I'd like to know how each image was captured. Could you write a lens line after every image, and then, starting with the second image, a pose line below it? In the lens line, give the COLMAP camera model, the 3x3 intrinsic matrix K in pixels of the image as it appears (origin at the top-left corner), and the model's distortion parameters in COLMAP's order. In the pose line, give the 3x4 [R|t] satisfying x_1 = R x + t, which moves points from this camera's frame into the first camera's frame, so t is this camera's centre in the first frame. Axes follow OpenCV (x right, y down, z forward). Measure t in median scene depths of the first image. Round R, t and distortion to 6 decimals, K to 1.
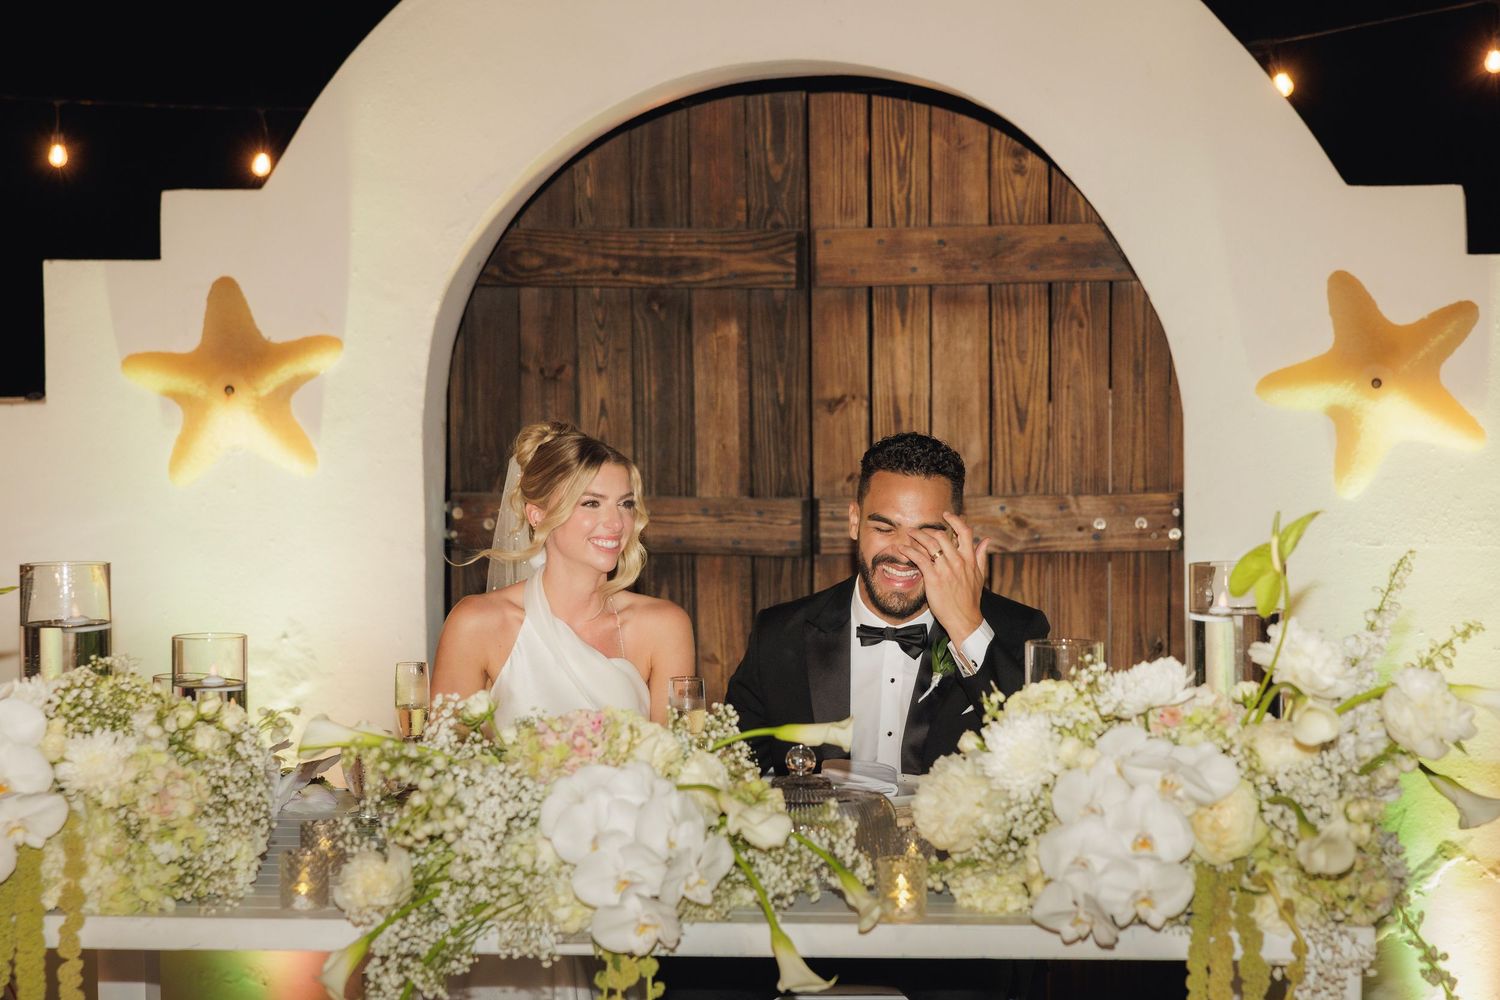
lens RADIAL K [[2641.0, 0, 750.0], [0, 2641.0, 500.0], [0, 0, 1]] dist [-0.025410, -0.145705]
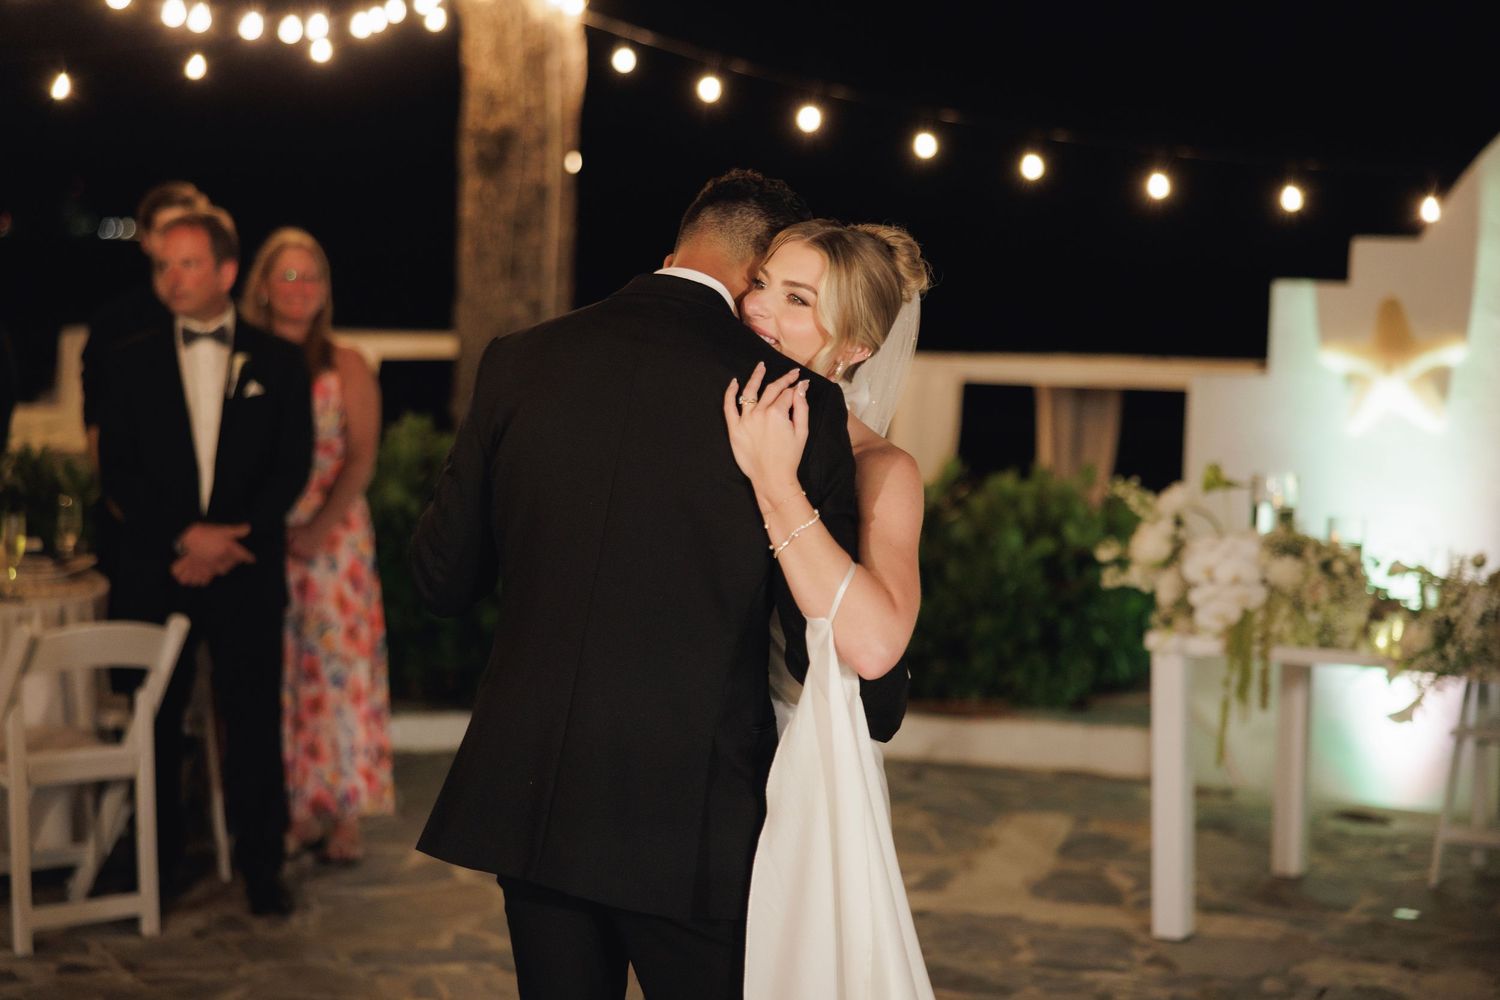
lens RADIAL K [[2701.2, 0, 750.0], [0, 2701.2, 500.0], [0, 0, 1]] dist [-0.011260, -0.052011]
pose [[0.900207, 0.068262, -0.430078, 0.147671], [-0.056352, 0.997594, 0.040387, -0.008909], [0.431800, -0.012120, 0.901888, -0.570669]]
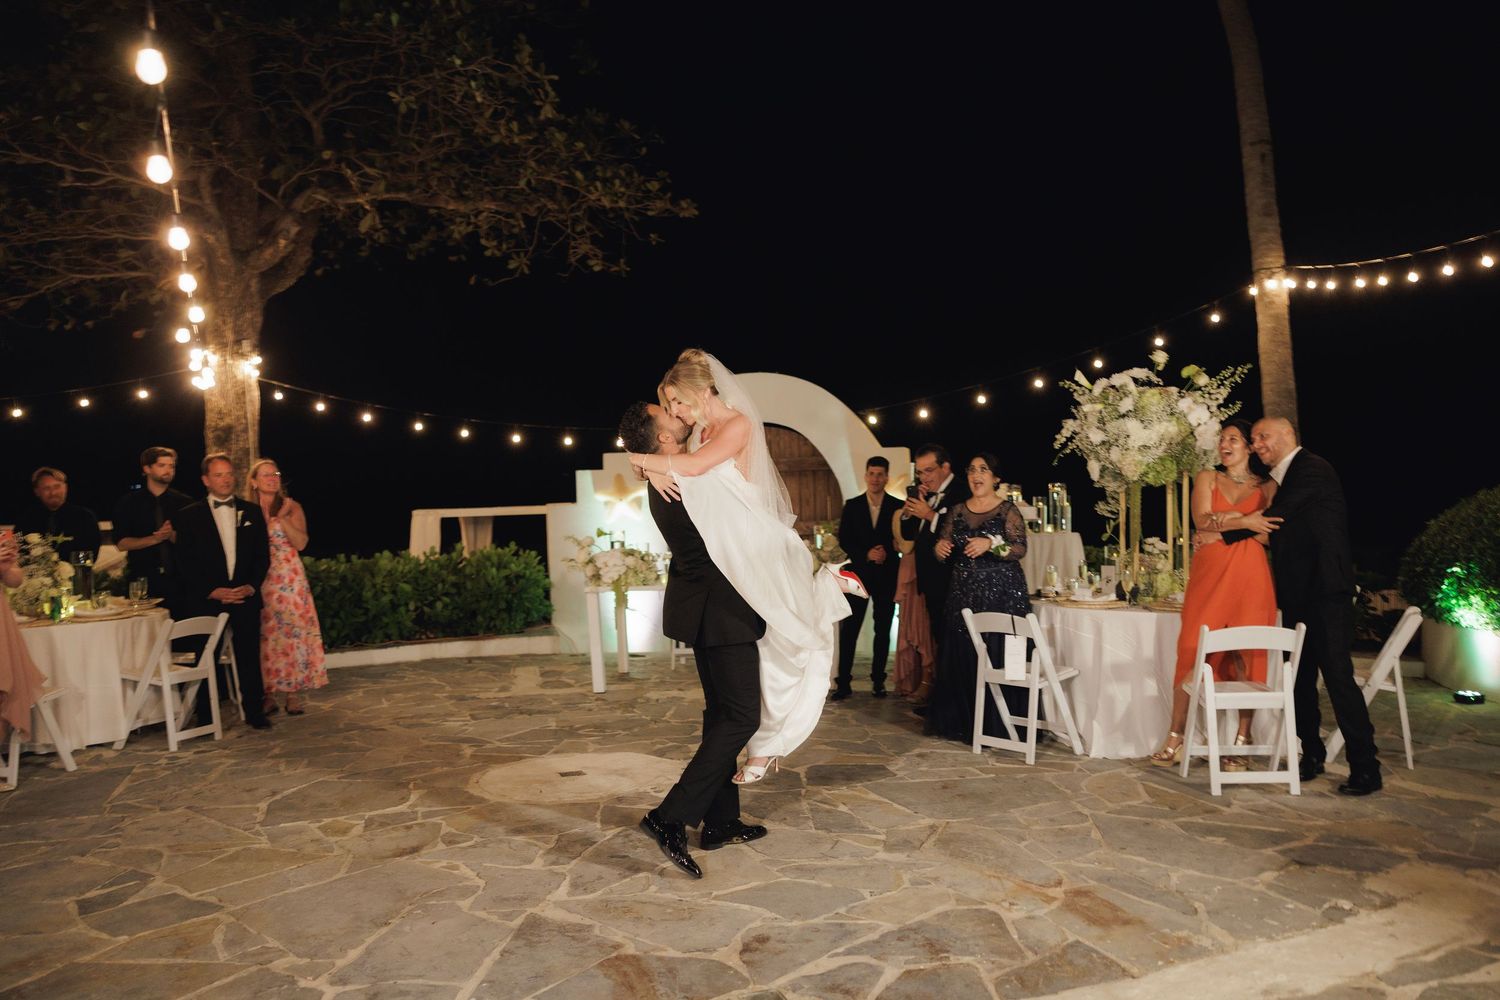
lens RADIAL K [[1225.5, 0, 750.0], [0, 1225.5, 500.0], [0, 0, 1]] dist [0.002640, -0.002371]
pose [[0.999773, -0.019950, -0.007511, 0.027348], [0.019643, 0.999047, -0.038983, 0.040071], [0.008282, 0.038827, 0.999212, -0.976495]]
